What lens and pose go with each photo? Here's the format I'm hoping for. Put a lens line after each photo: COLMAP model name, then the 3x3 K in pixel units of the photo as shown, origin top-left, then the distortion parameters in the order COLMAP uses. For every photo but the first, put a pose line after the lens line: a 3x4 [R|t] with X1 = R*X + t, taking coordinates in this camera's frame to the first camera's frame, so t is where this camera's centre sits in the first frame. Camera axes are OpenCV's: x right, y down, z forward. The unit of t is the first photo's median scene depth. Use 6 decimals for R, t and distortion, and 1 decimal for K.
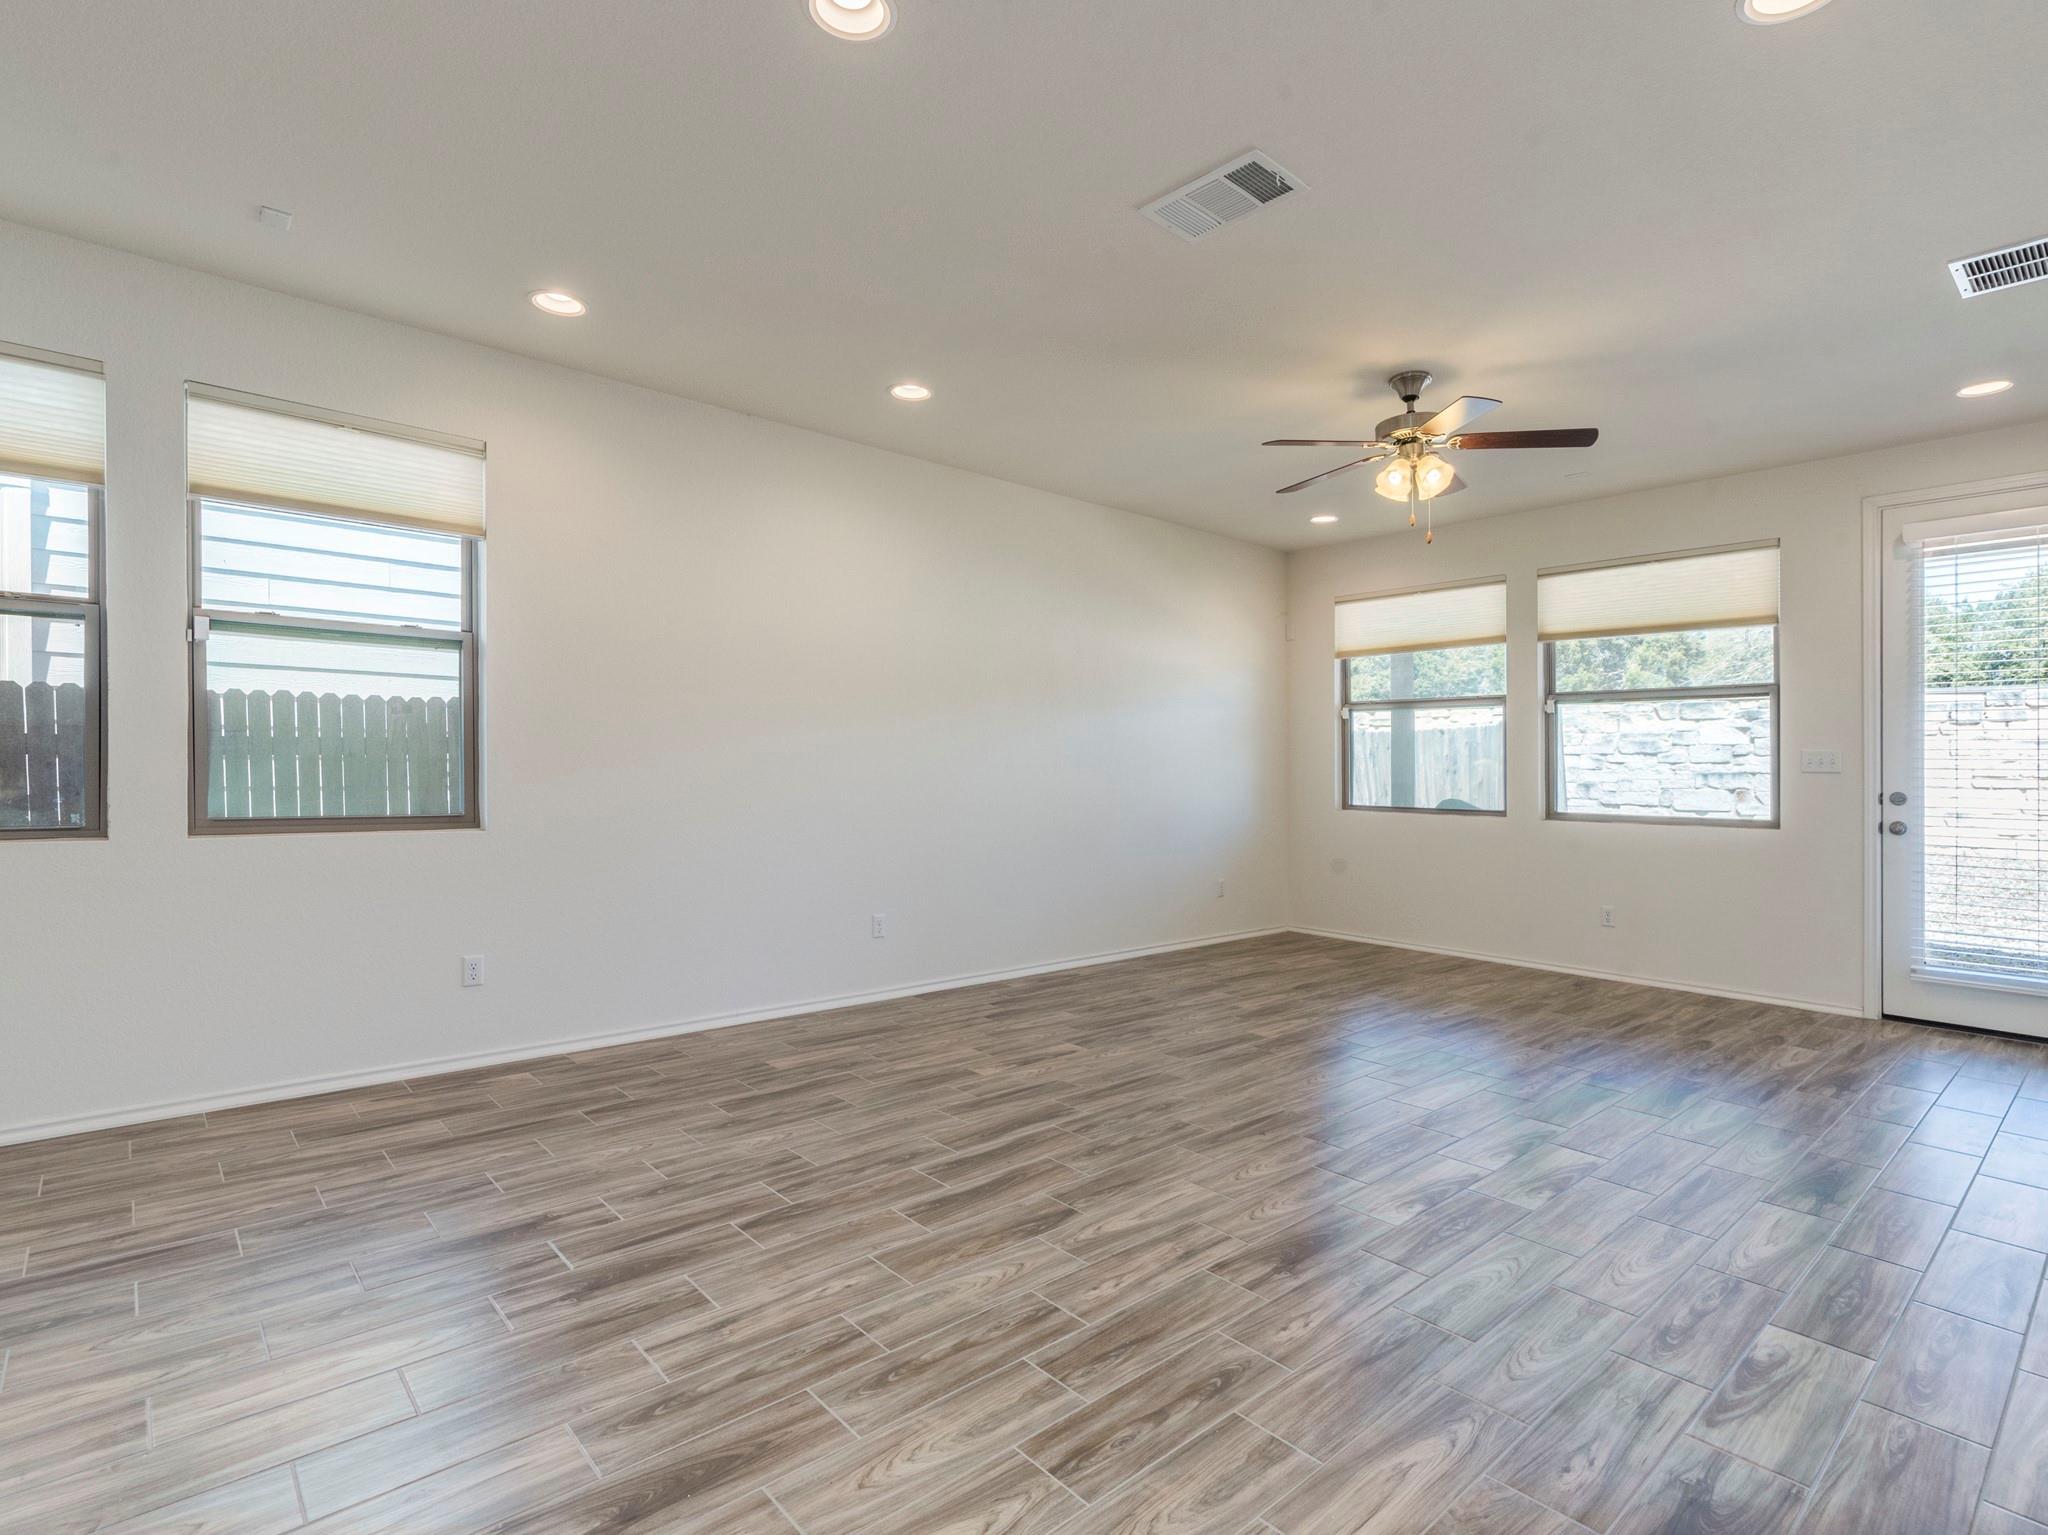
lens RADIAL K [[1021.5, 0, 1029.6], [0, 1021.5, 770.0], [0, 0, 1]] dist [0.002872, 0.000154]
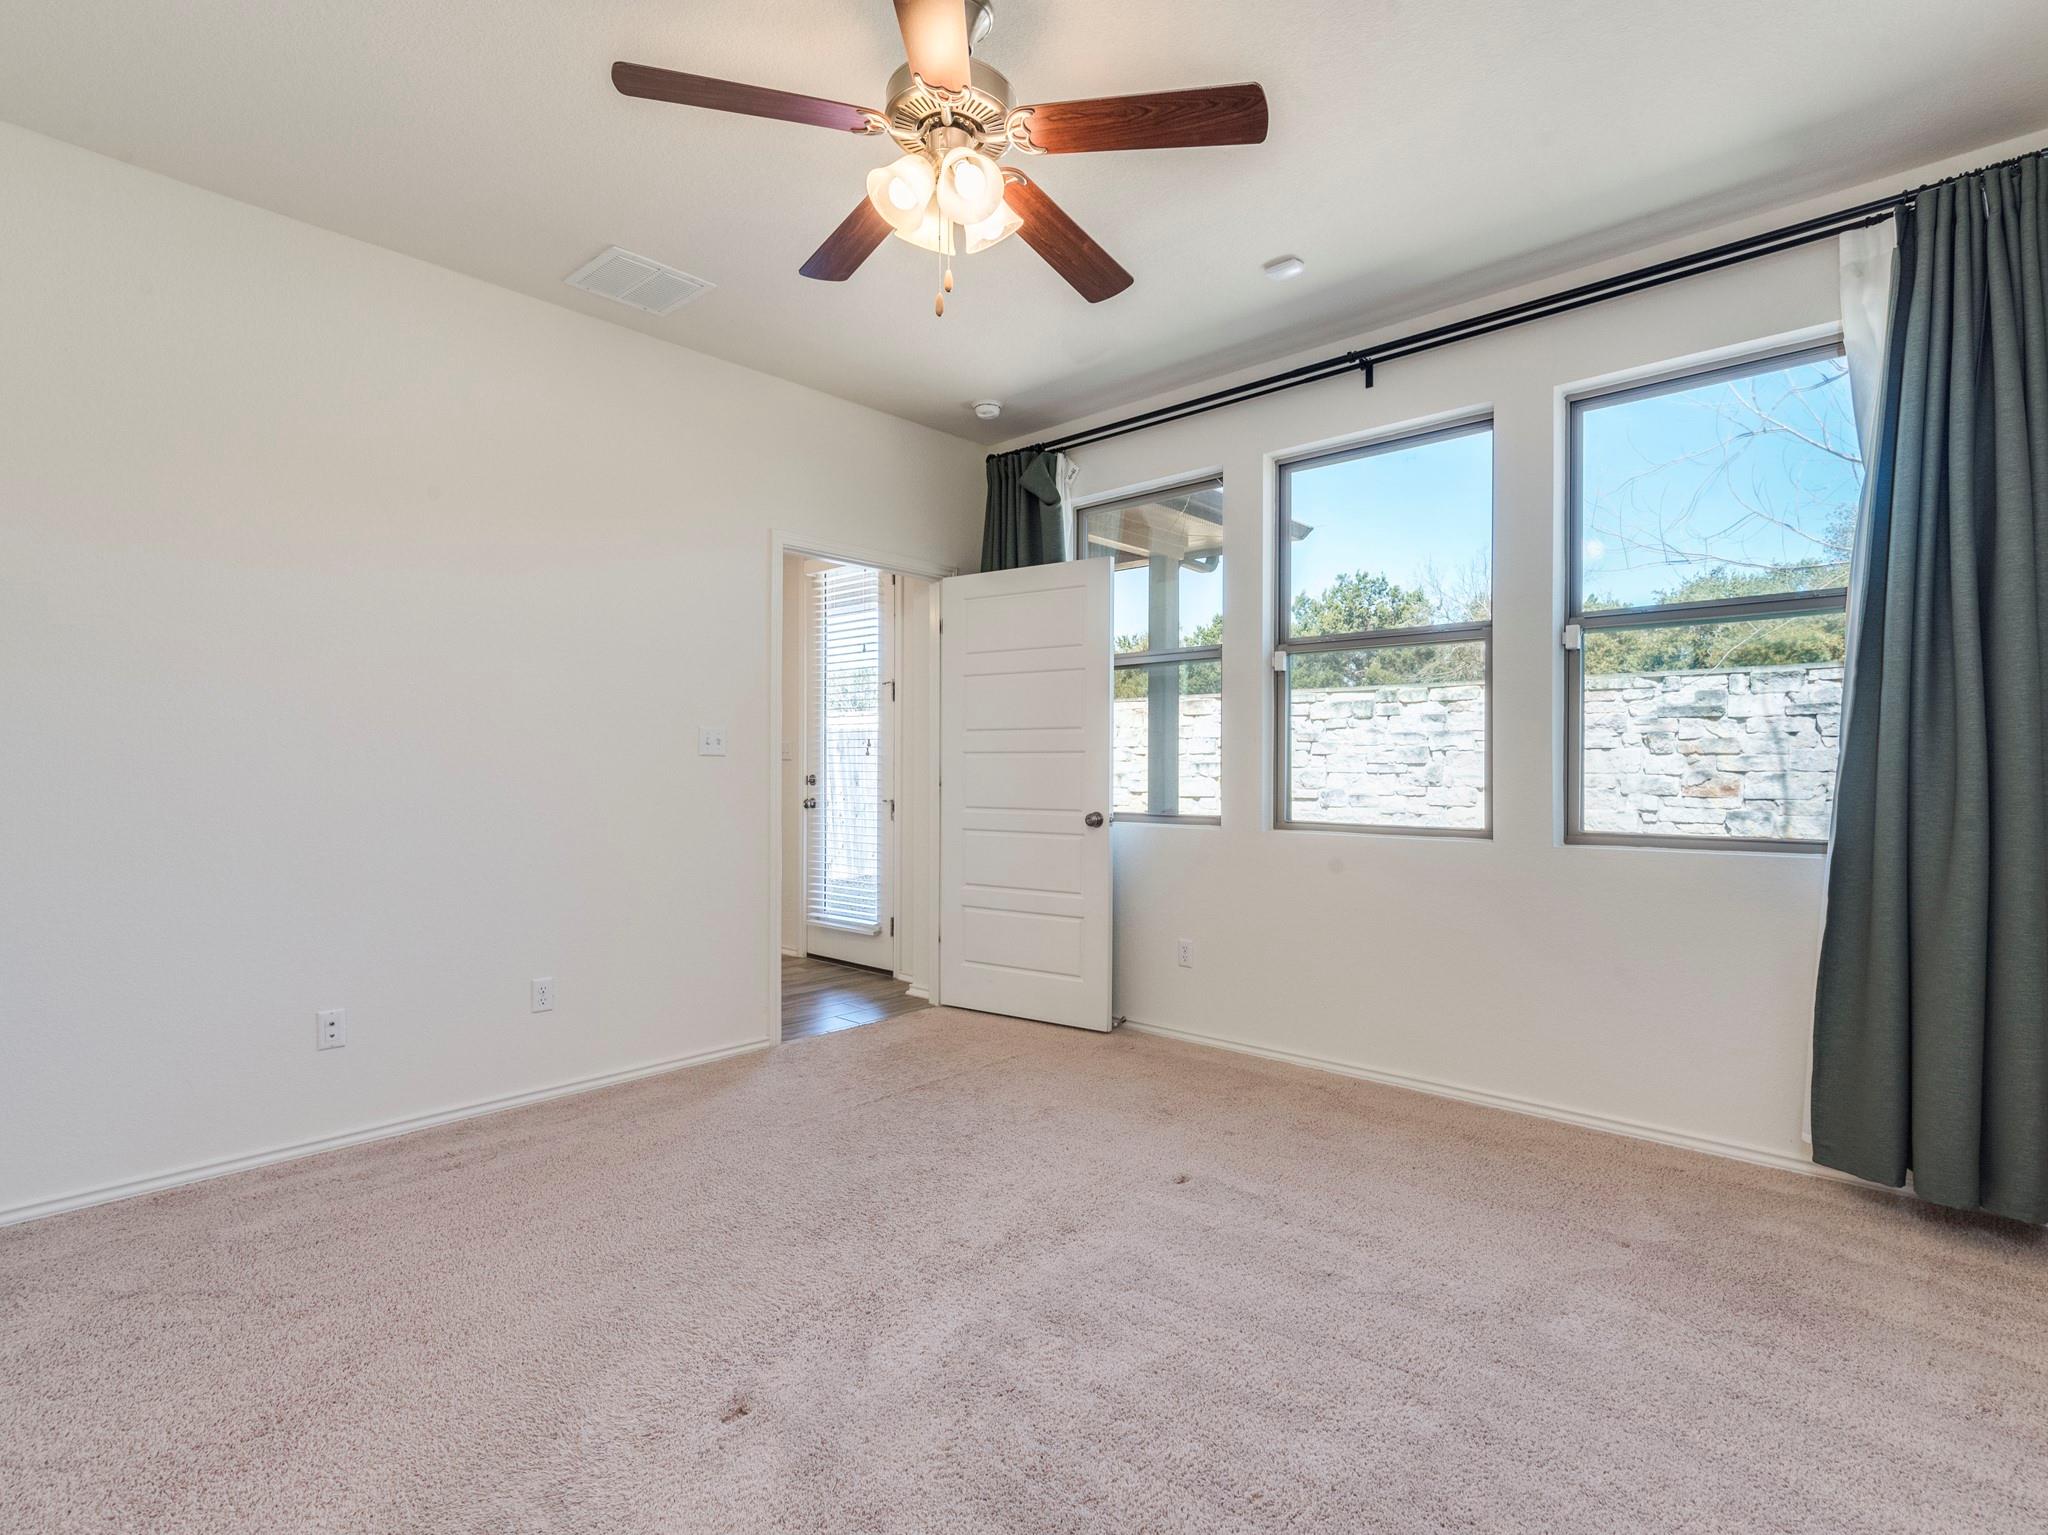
lens RADIAL K [[1021.5, 0, 1029.6], [0, 1021.5, 770.0], [0, 0, 1]] dist [0.002872, 0.000154]
pose [[0.994198, -0.011052, 0.107000, 1.127624], [0.010819, 0.999938, 0.002761, 0.017762], [-0.107024, -0.001588, 0.994255, -0.301038]]
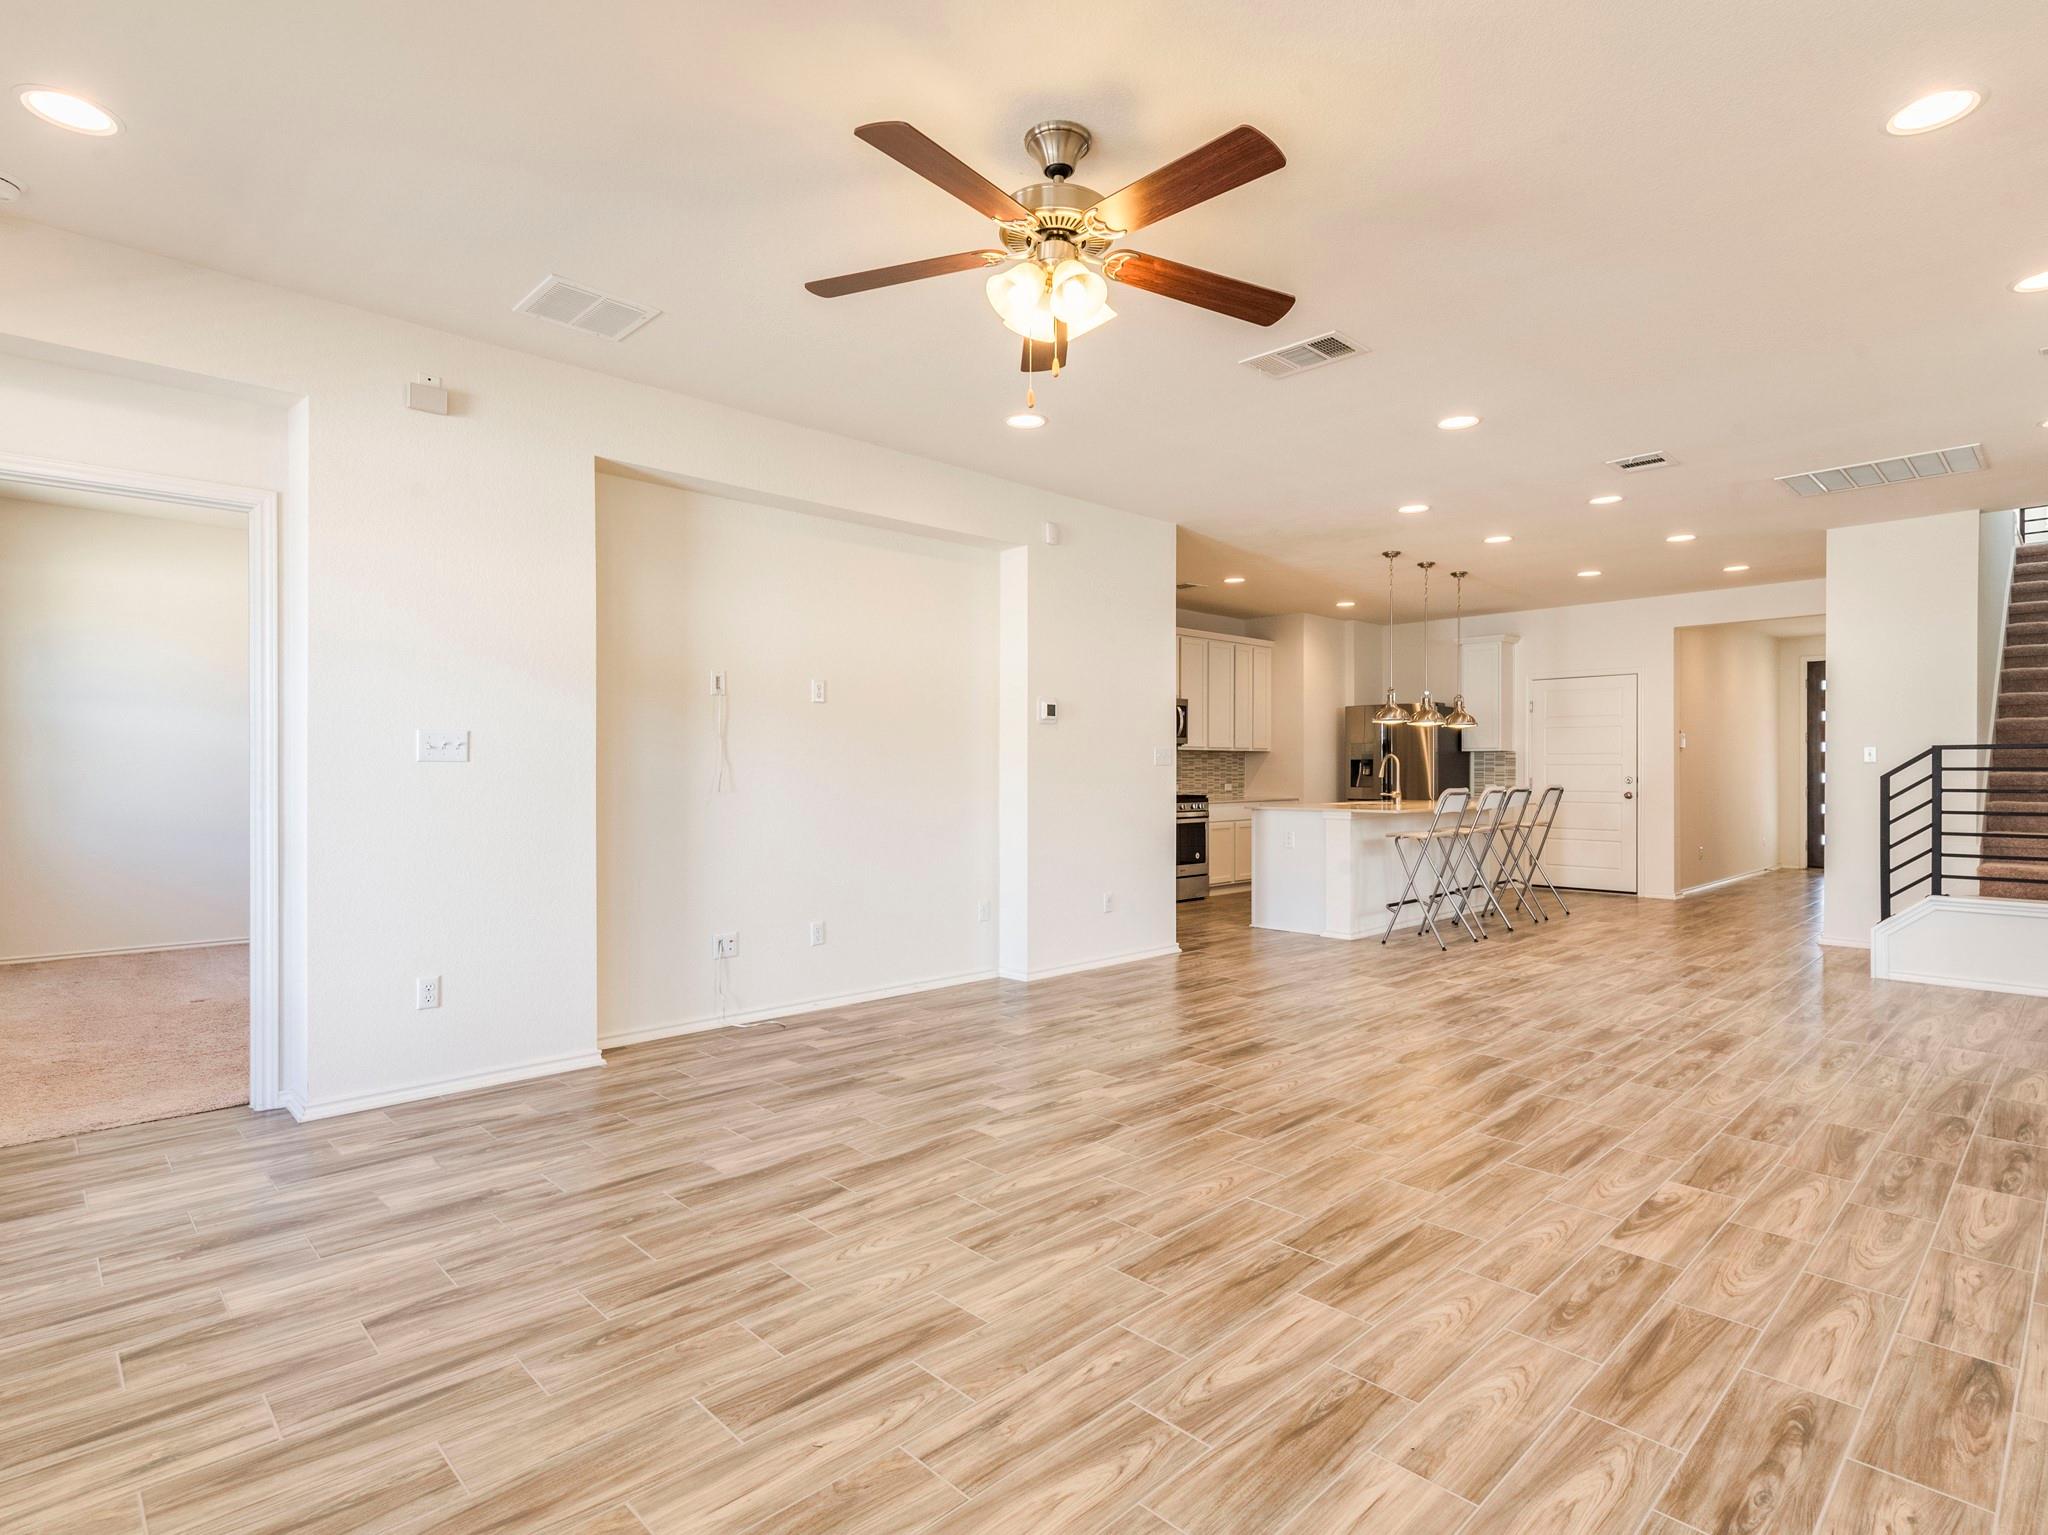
lens RADIAL K [[1040.2, 0, 983.3], [0, 1040.2, 762.5], [0, 0, 1]] dist [0.015178, 0.000061]
pose [[-0.999929, -0.011920, 0.000165, 0.417645], [-0.011921, 0.999893, -0.008483, 0.005192], [-0.000064, -0.008484, -0.999964, 1.609463]]
